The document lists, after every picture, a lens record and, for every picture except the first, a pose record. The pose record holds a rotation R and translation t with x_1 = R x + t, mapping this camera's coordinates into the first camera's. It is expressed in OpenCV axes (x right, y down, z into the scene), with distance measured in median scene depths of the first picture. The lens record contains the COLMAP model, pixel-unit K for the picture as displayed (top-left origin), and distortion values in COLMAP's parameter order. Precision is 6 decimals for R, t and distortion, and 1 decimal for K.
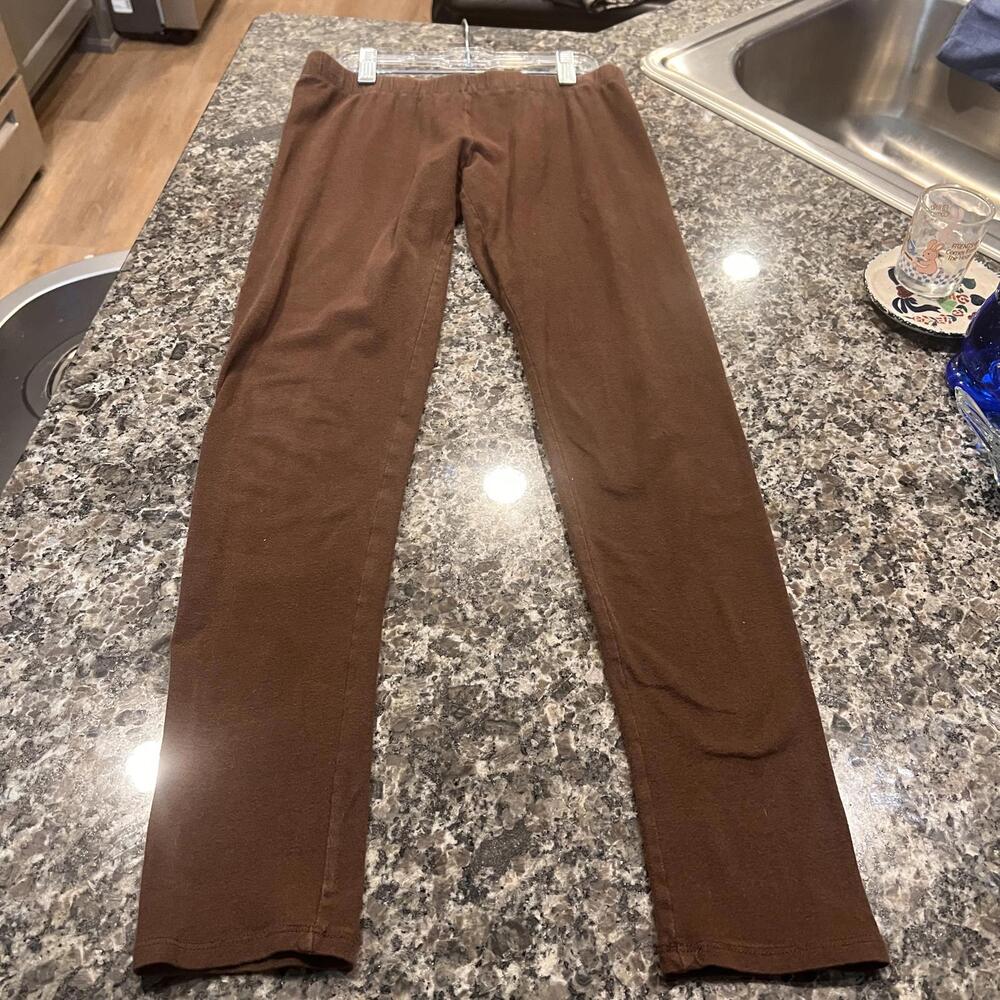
lens RADIAL K [[1056.1, 0, 490.2], [0, 1056.1, 511.5], [0, 0, 1]] dist [0.006787, 0.000000]
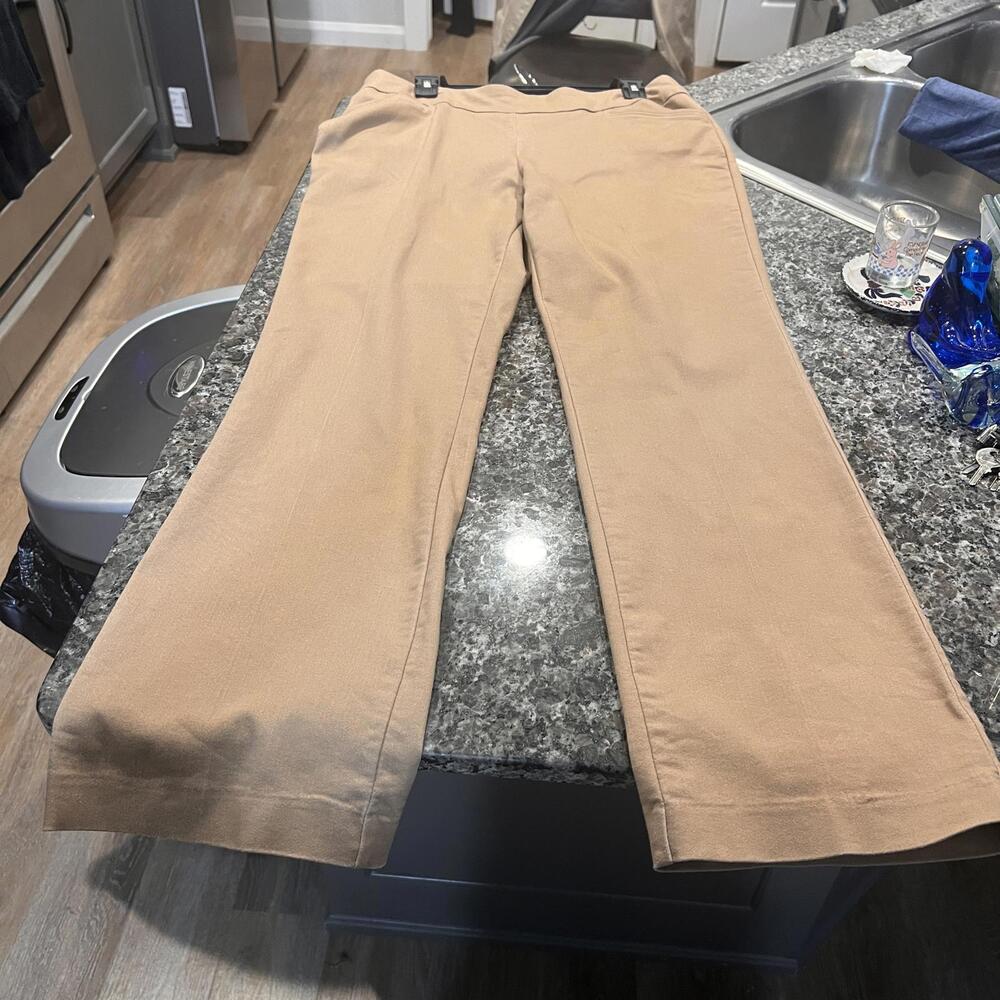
lens RADIAL K [[1056.1, 0, 495.7], [0, 1056.1, 490.2], [0, 0, 1]] dist [0.006787, 0.000000]
pose [[0.999996, -0.002834, -0.000693, -0.068637], [0.002723, 0.991853, -0.127362, 0.222694], [0.001048, 0.127360, 0.991856, -0.254521]]
